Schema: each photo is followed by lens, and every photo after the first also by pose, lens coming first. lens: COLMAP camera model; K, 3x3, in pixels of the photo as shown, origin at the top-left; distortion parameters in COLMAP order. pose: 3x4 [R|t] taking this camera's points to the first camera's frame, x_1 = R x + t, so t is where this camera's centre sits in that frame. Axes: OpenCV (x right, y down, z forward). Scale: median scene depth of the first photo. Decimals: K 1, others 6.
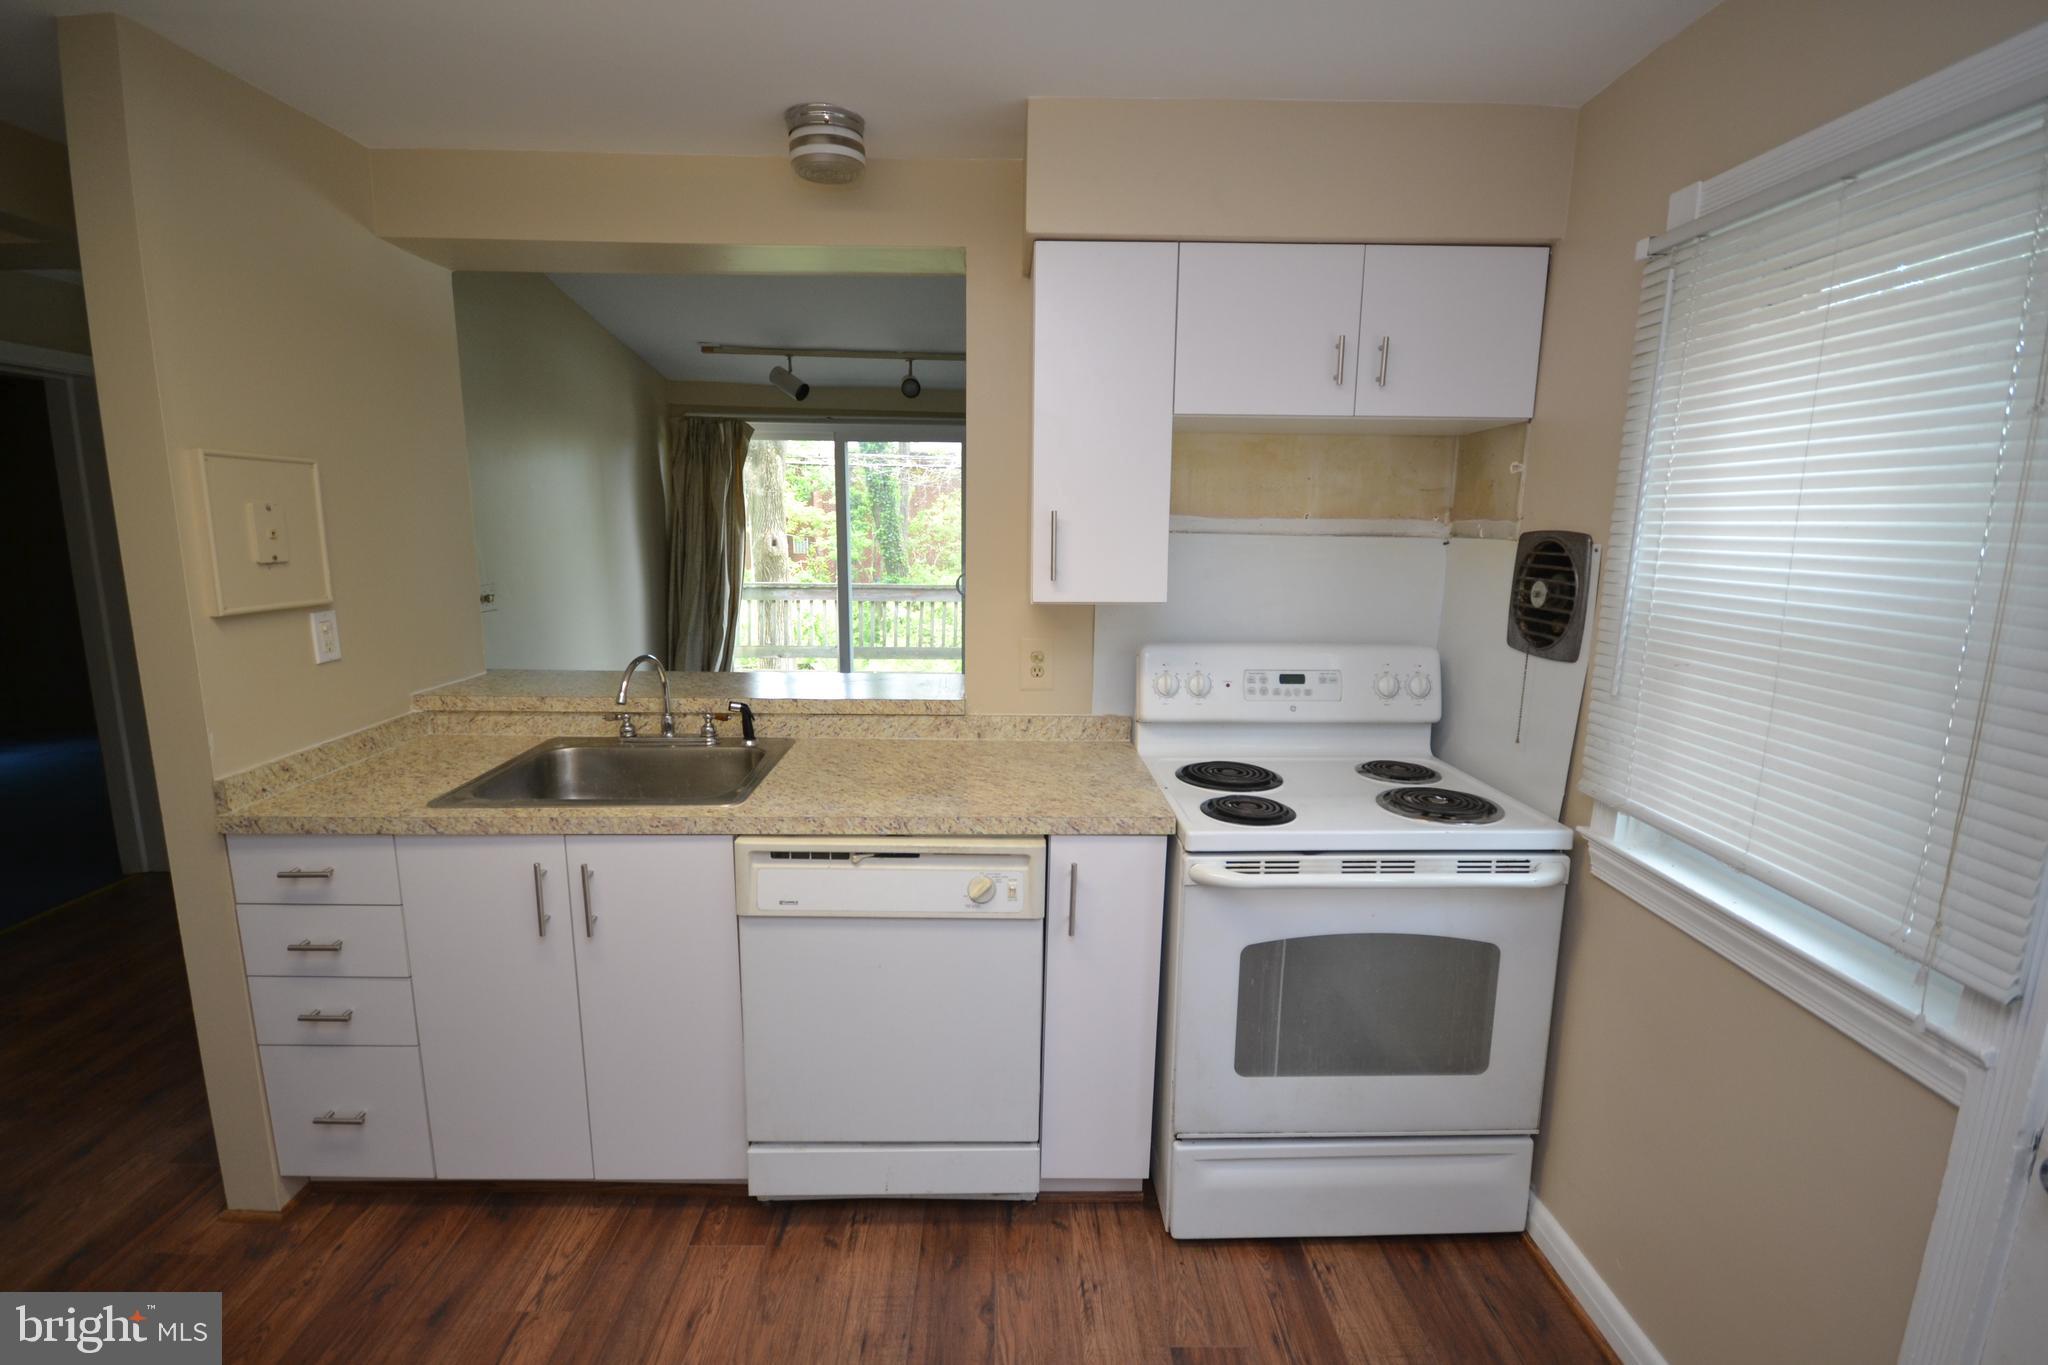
lens RADIAL K [[909.2, 0, 1021.1], [0, 909.2, 680.2], [0, 0, 1]] dist [0.000681, -0.003902]
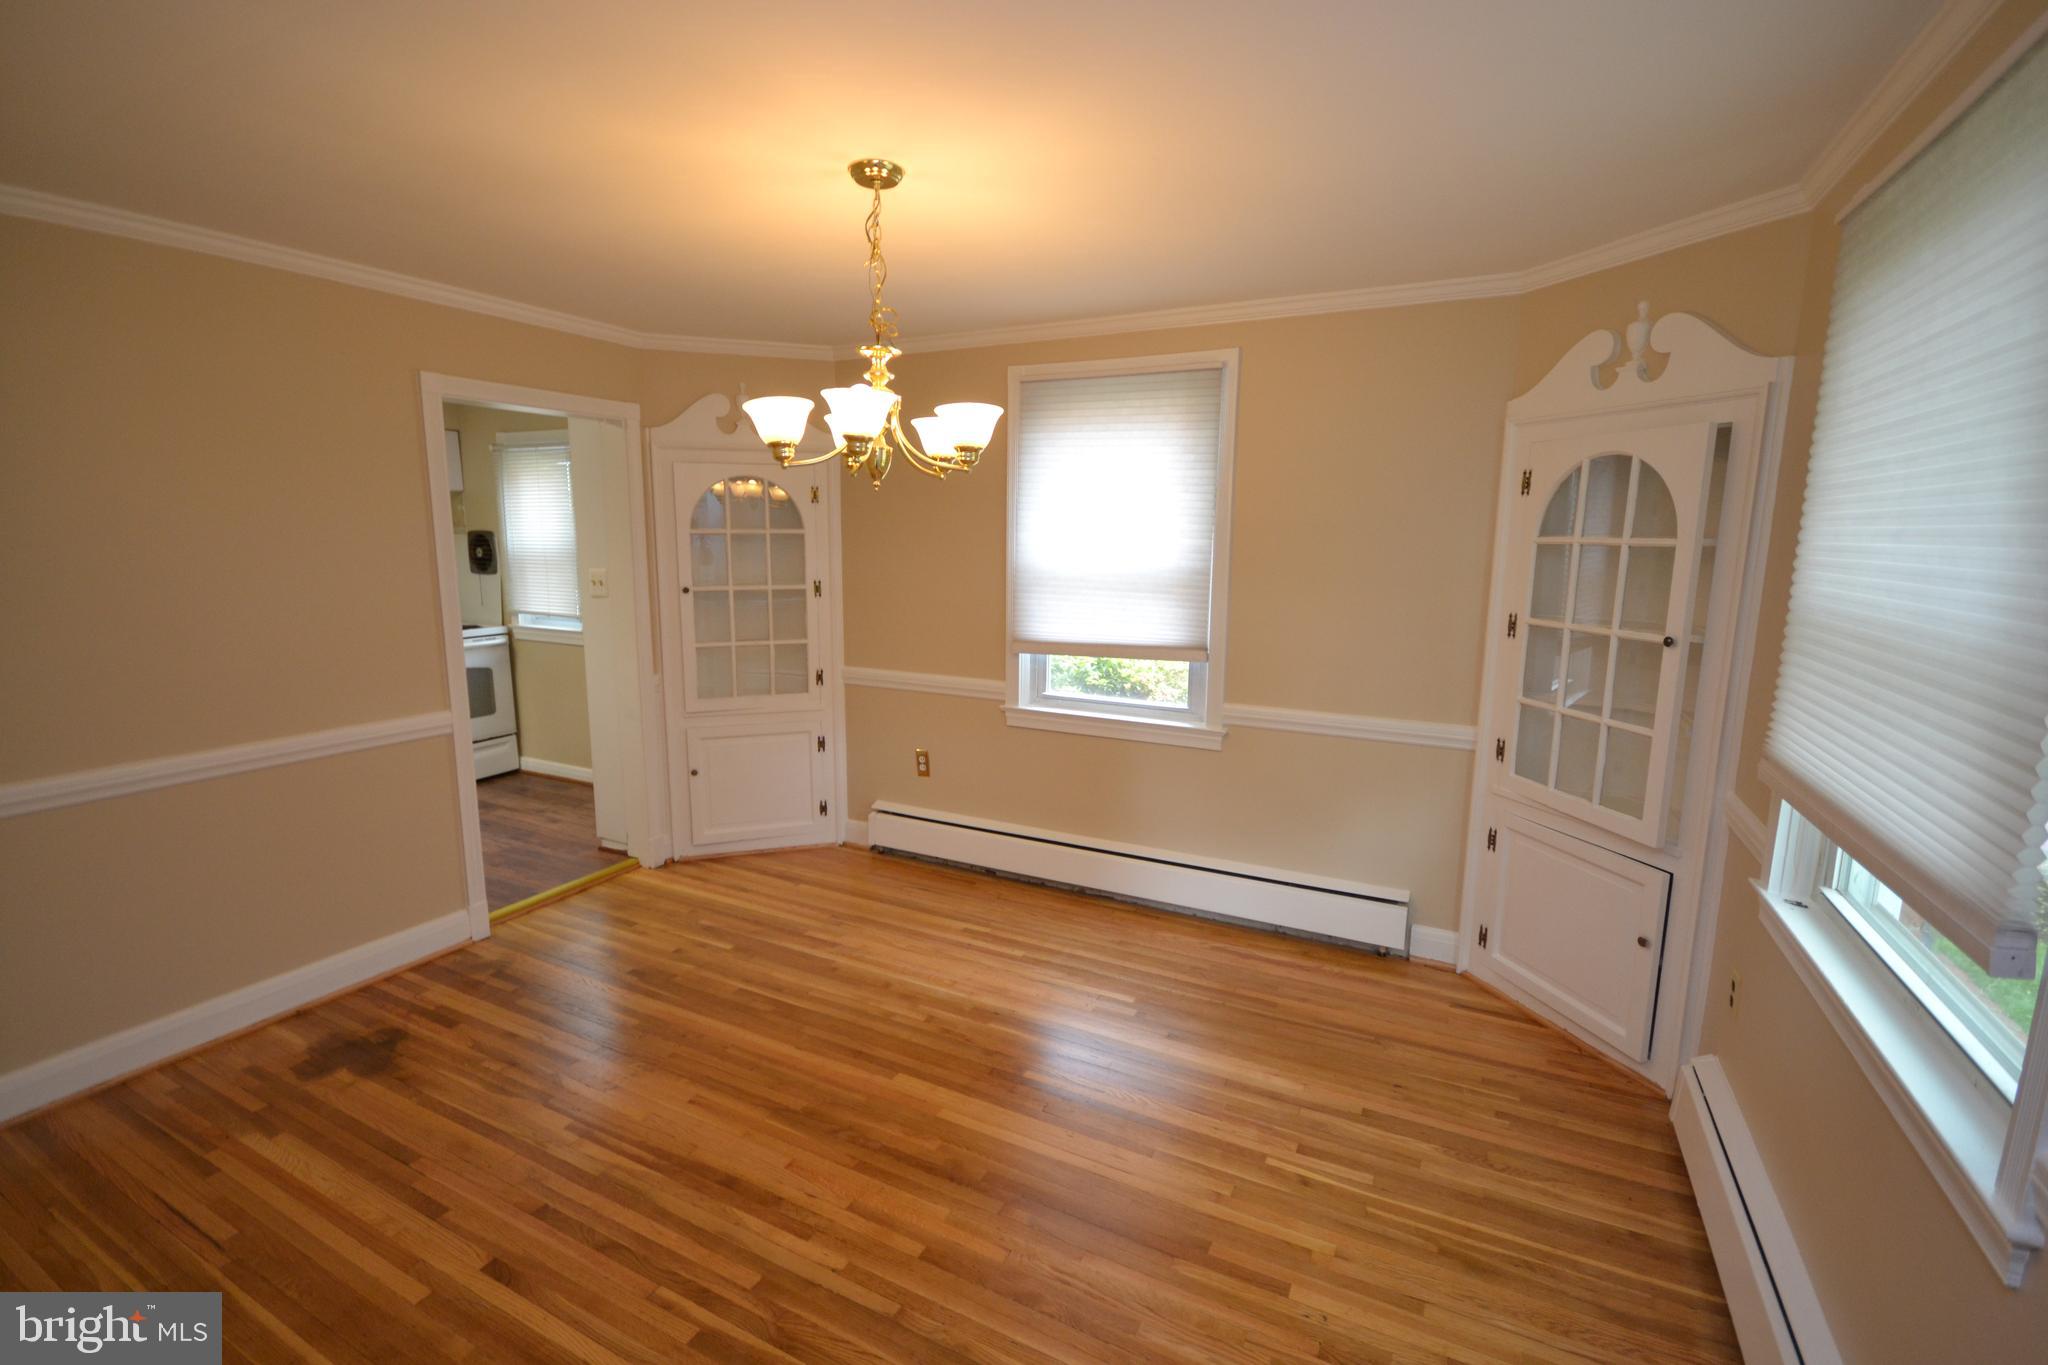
lens RADIAL K [[909.2, 0, 1016.5], [0, 909.2, 673.4], [0, 0, 1]] dist [0.000681, -0.003902]
pose [[0.466209, -0.149789, 0.871901, -1.179801], [0.156823, 0.983946, 0.085184, 0.296736], [-0.870664, 0.097020, 0.482215, -1.795132]]
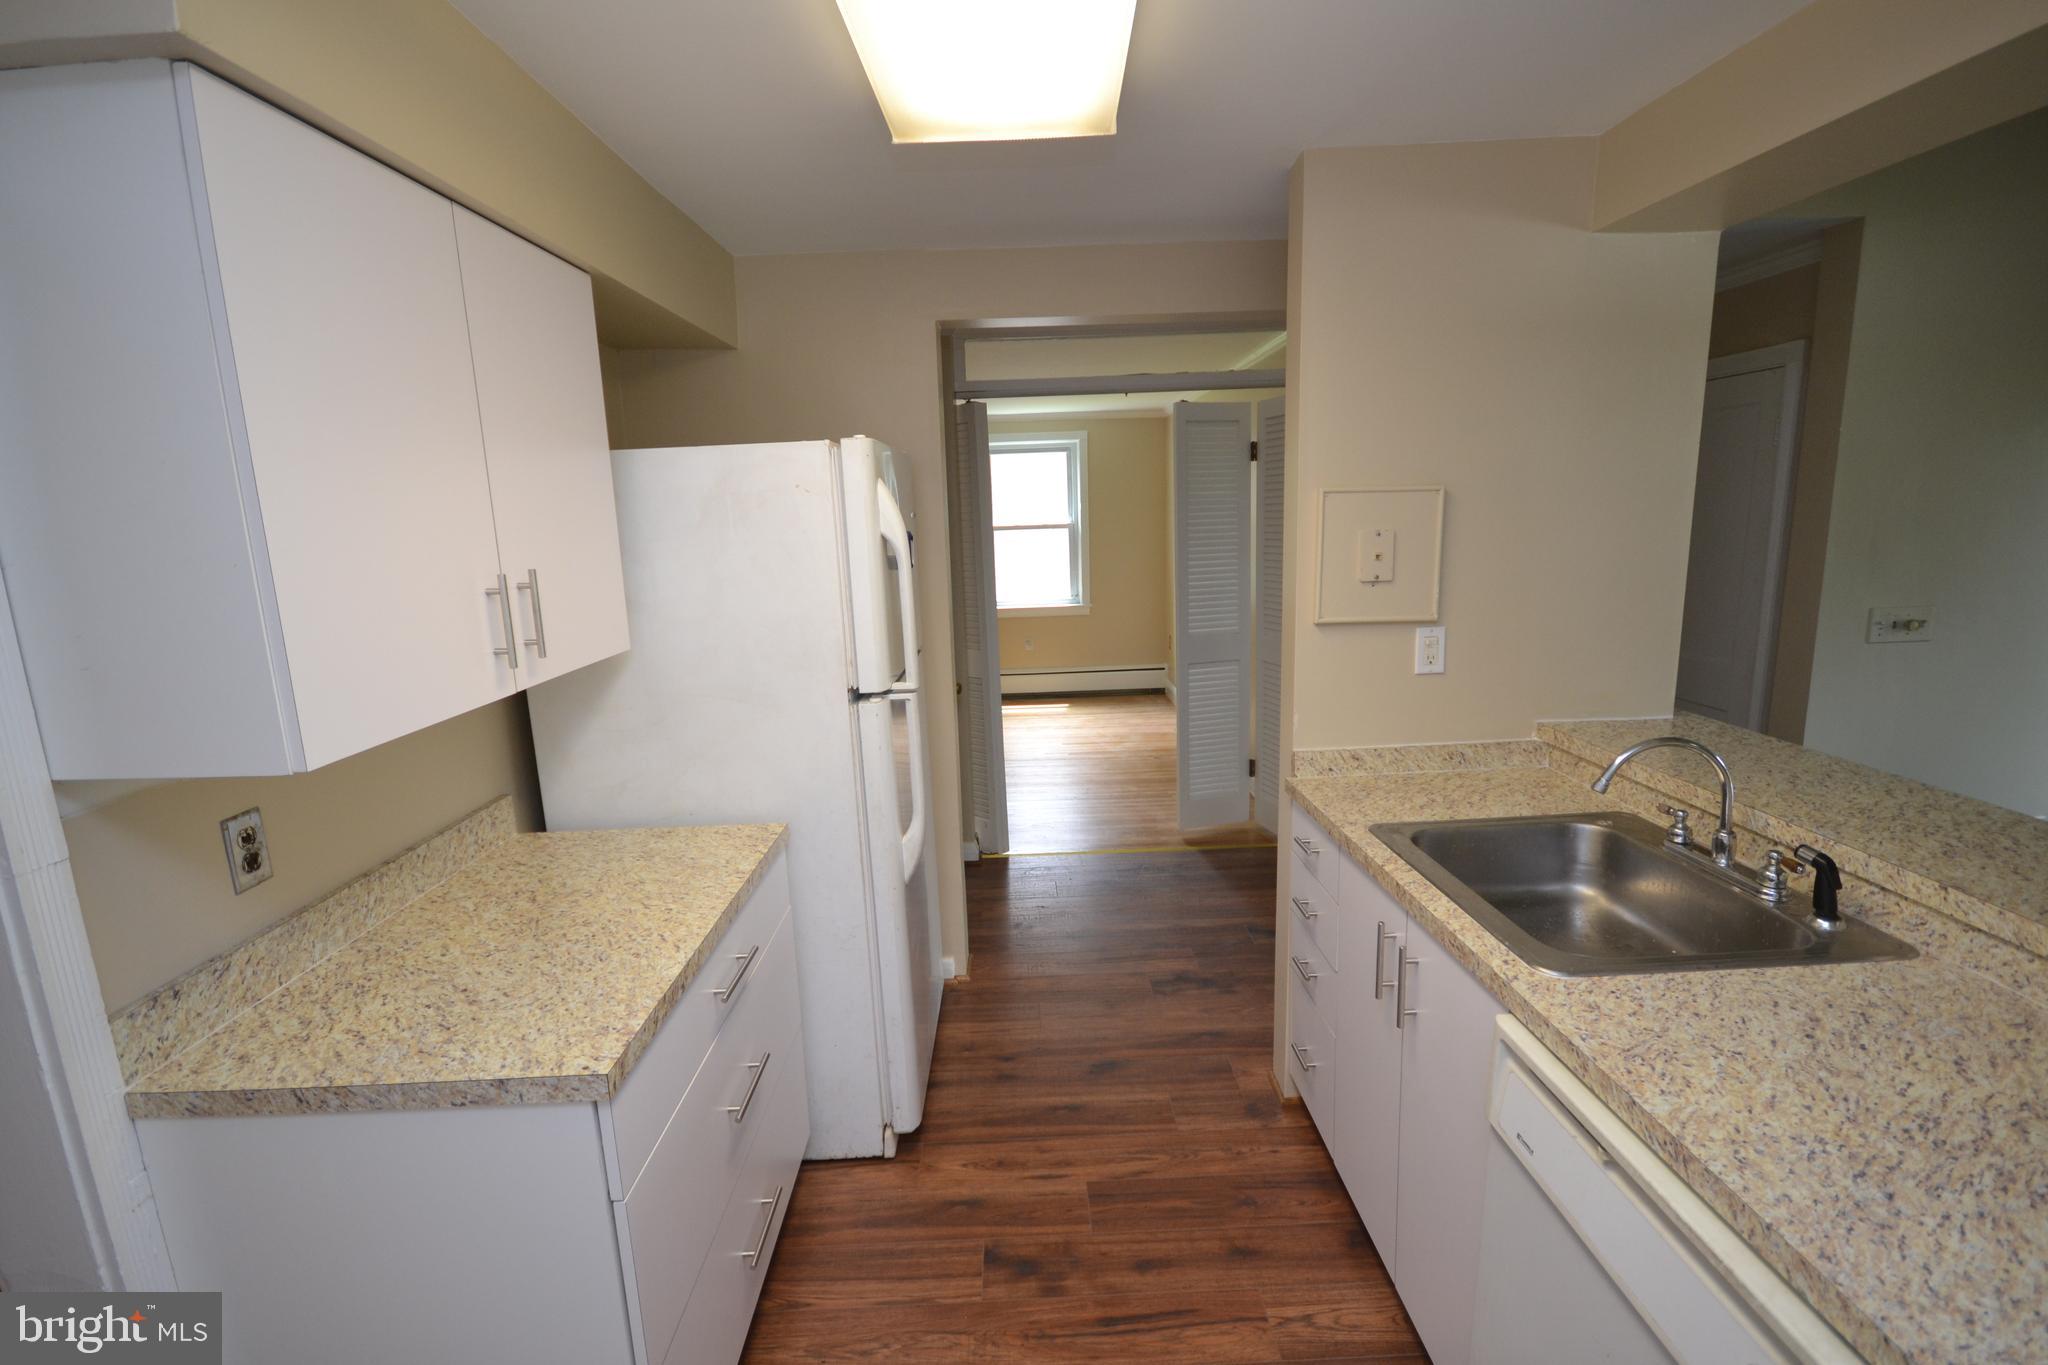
lens RADIAL K [[909.2, 0, 1020.5], [0, 909.2, 675.1], [0, 0, 1]] dist [0.000681, -0.003902]
pose [[0.004901, 0.168322, -0.985720, 0.306492], [-0.146851, 0.975166, 0.165790, -0.131162], [0.989147, 0.143941, 0.029497, 0.511496]]
